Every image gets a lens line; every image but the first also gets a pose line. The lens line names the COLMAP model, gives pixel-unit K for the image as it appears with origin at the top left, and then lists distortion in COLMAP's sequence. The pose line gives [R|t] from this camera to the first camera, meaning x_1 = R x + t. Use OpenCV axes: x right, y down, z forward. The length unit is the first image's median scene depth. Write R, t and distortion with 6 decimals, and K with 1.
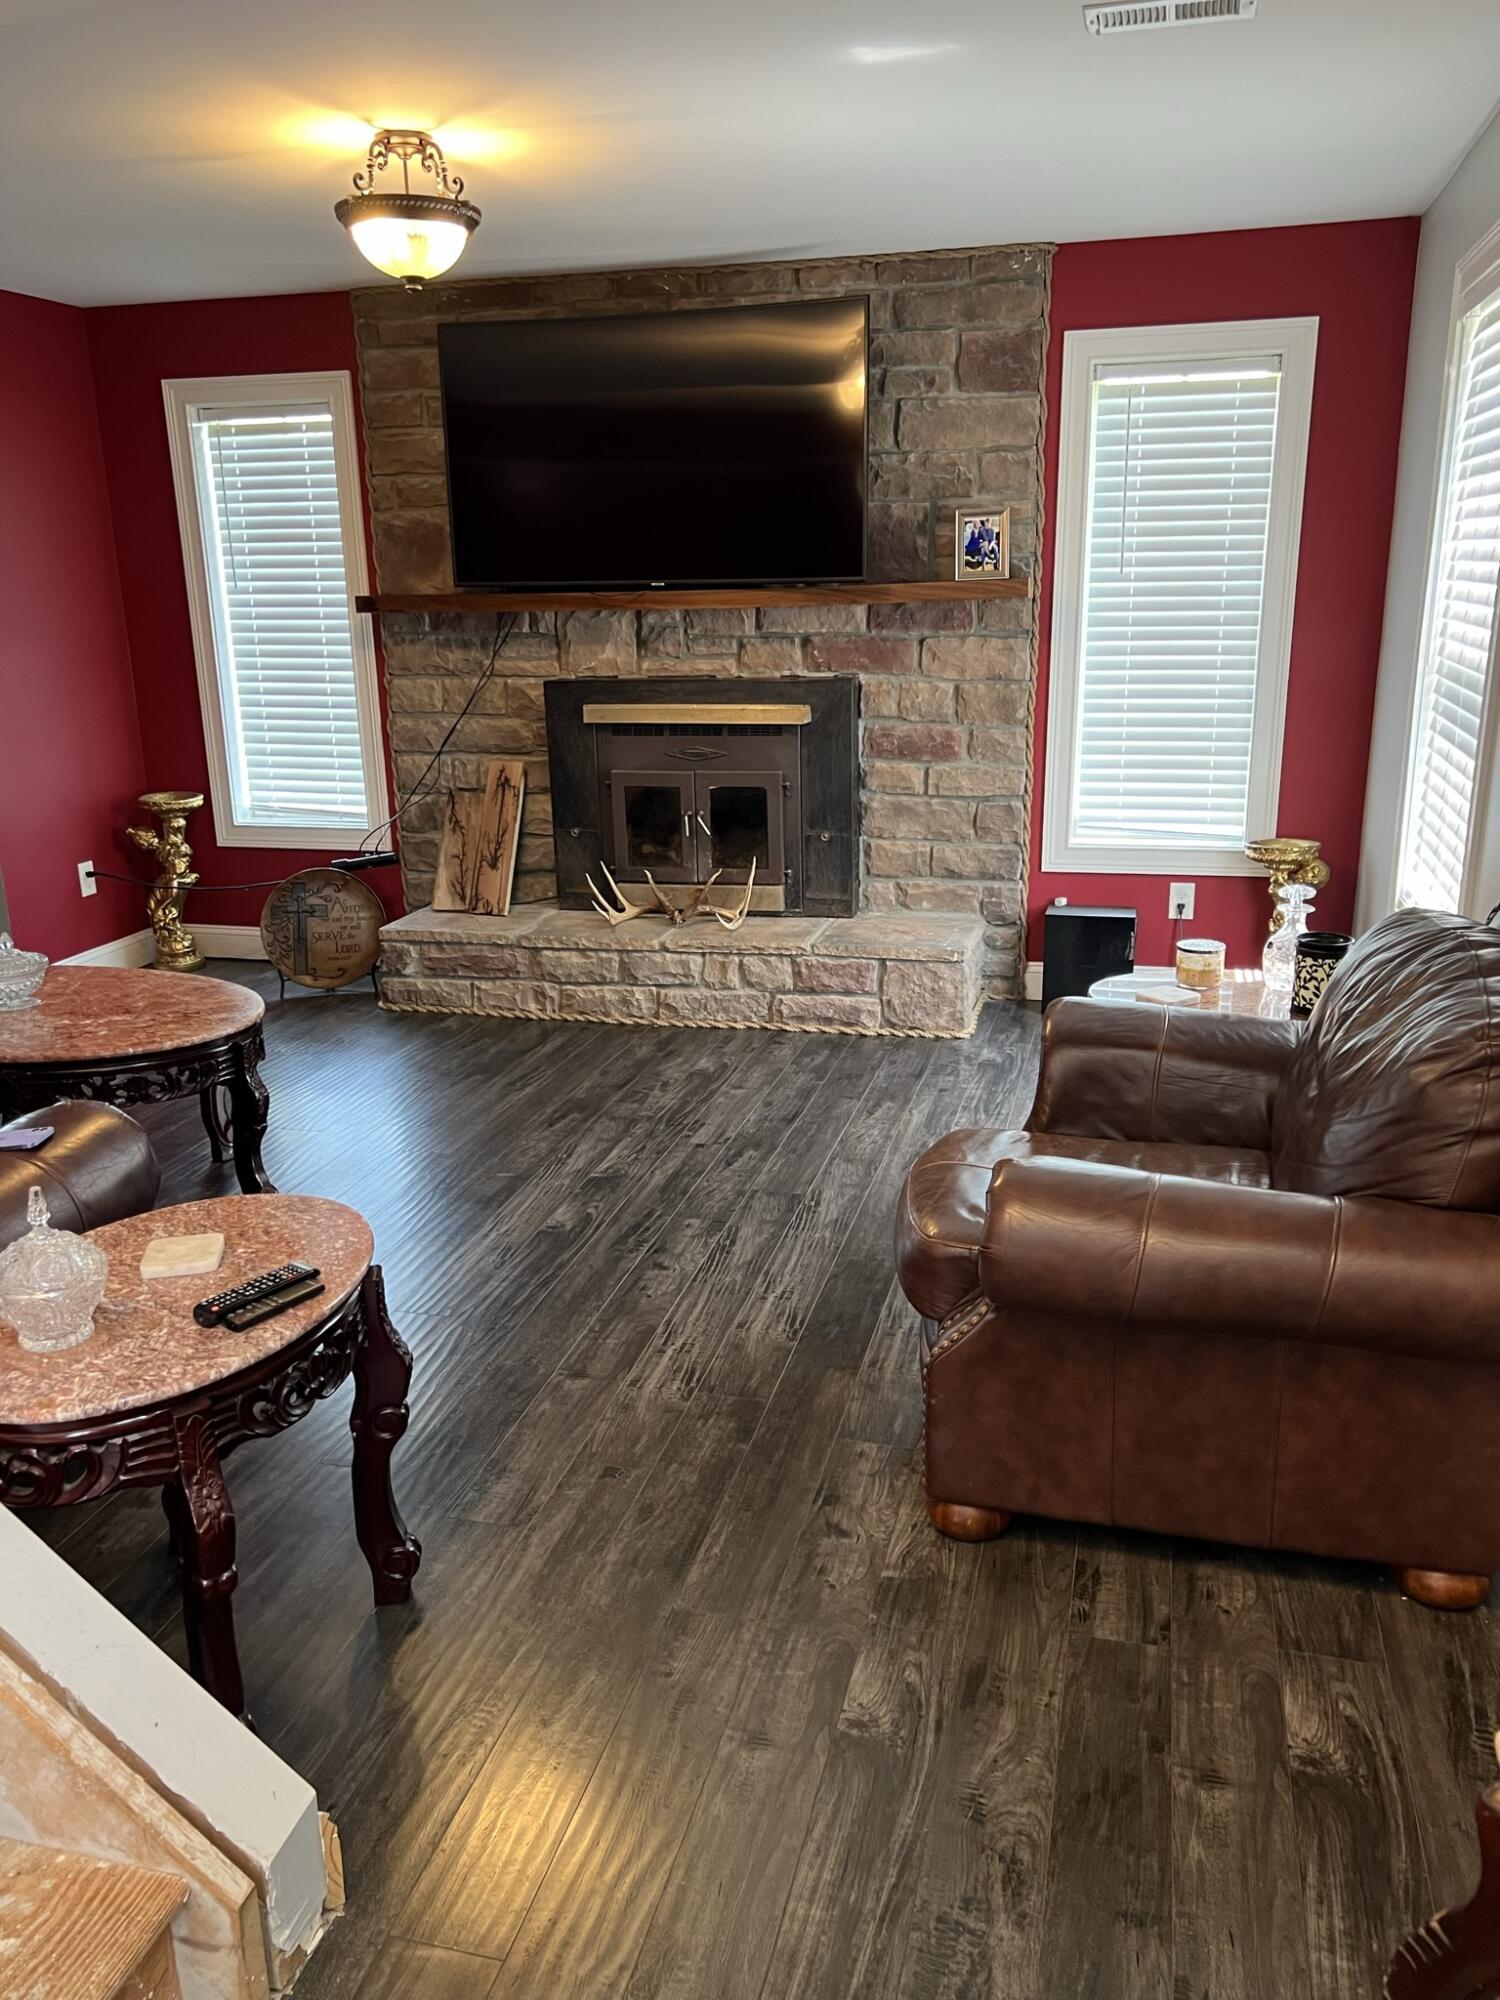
lens RADIAL K [[1473.3, 0, 750.0], [0, 1473.3, 1000.0], [0, 0, 1]] dist [0.121073, -0.290777]
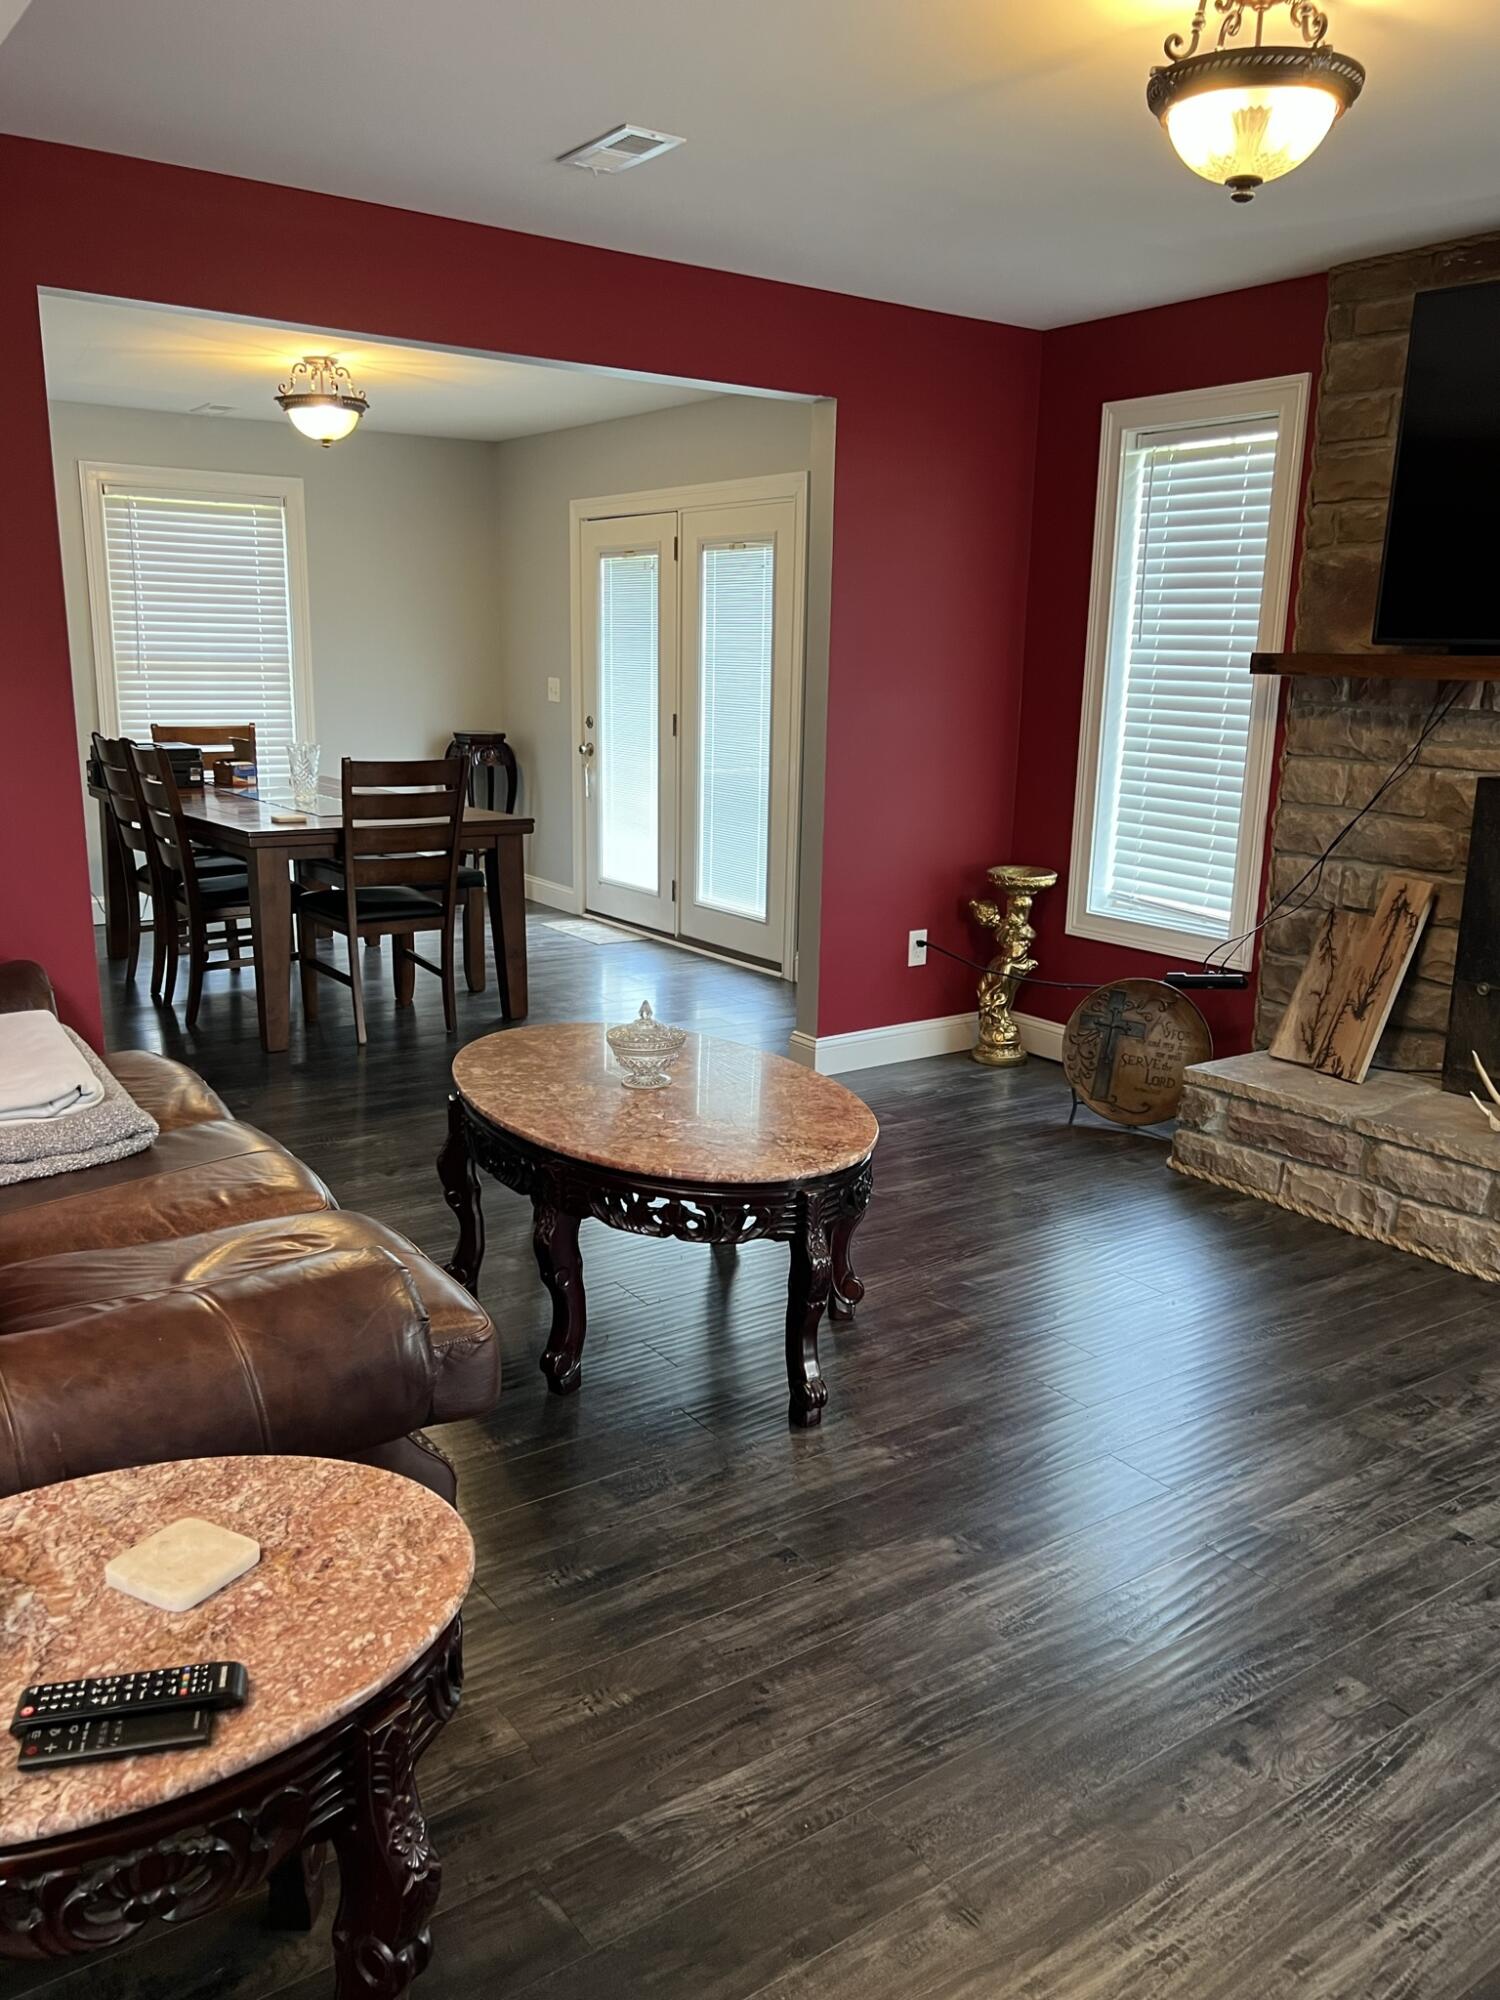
lens RADIAL K [[1524.4, 0, 747.0], [0, 1524.4, 1010.4], [0, 0, 1]] dist [0.027009, -0.045939]
pose [[0.769054, 0.182613, -0.612542, 0.063212], [-0.212704, 0.976818, 0.024160, -0.048181], [0.602754, 0.111710, 0.790068, 0.219078]]
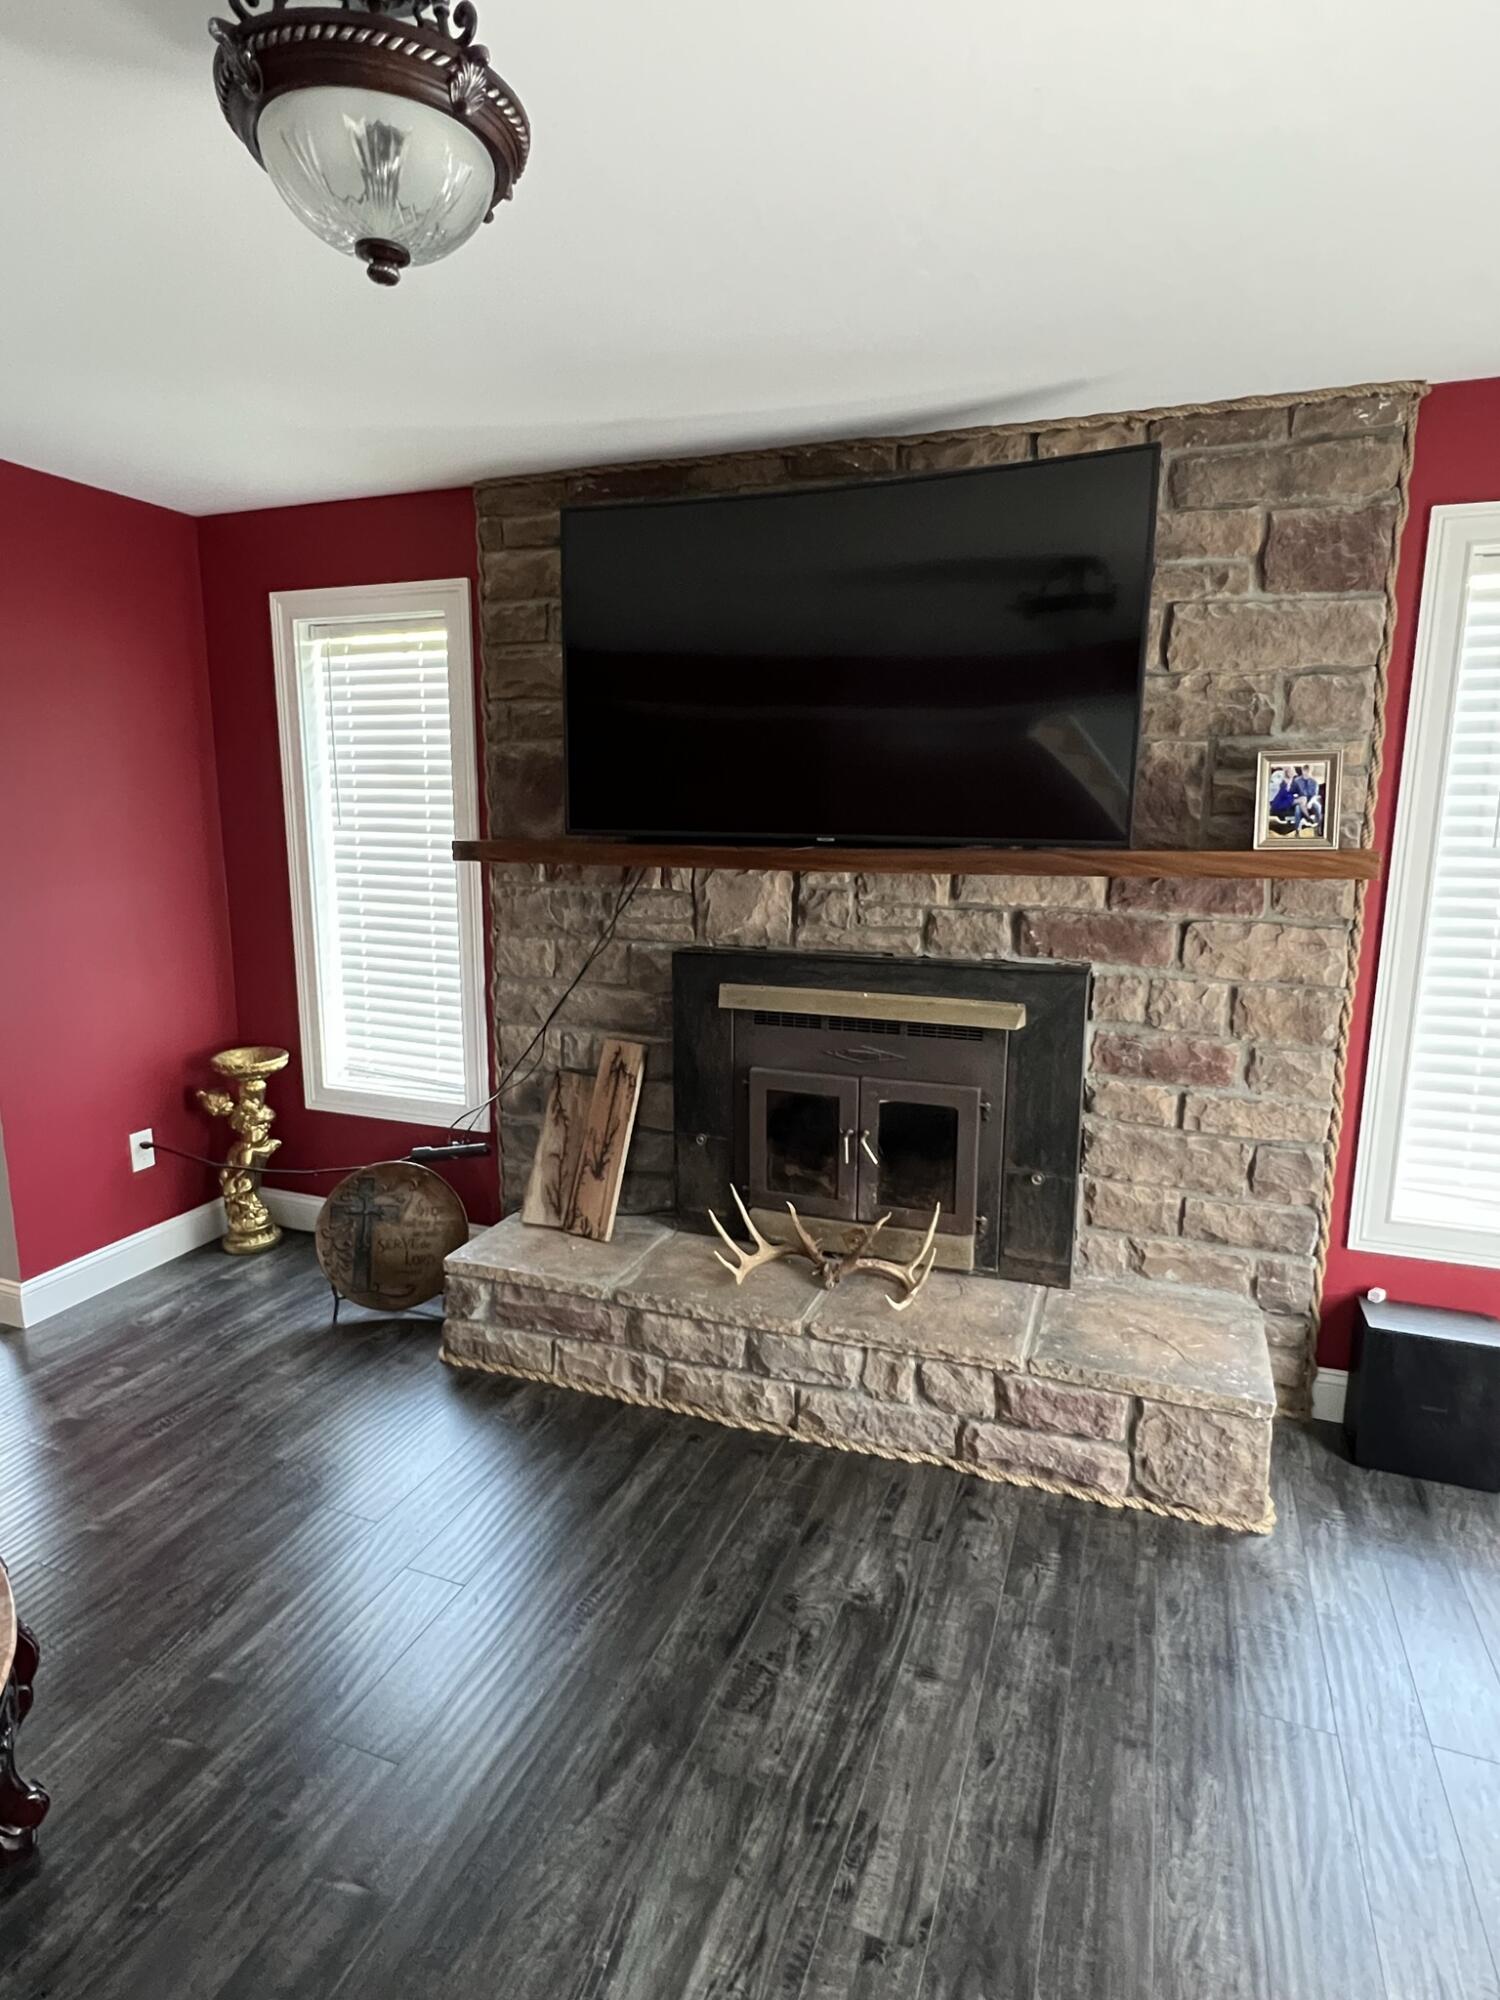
lens RADIAL K [[1110.2, 0, 750.0], [0, 1110.2, 1000.0], [0, 0, 1]] dist [-0.000248, -0.001538]
pose [[0.993903, 0.043757, -0.101203, -0.037832], [-0.054012, 0.993427, -0.100920, -0.134182], [0.096122, 0.105771, 0.989734, 0.429708]]
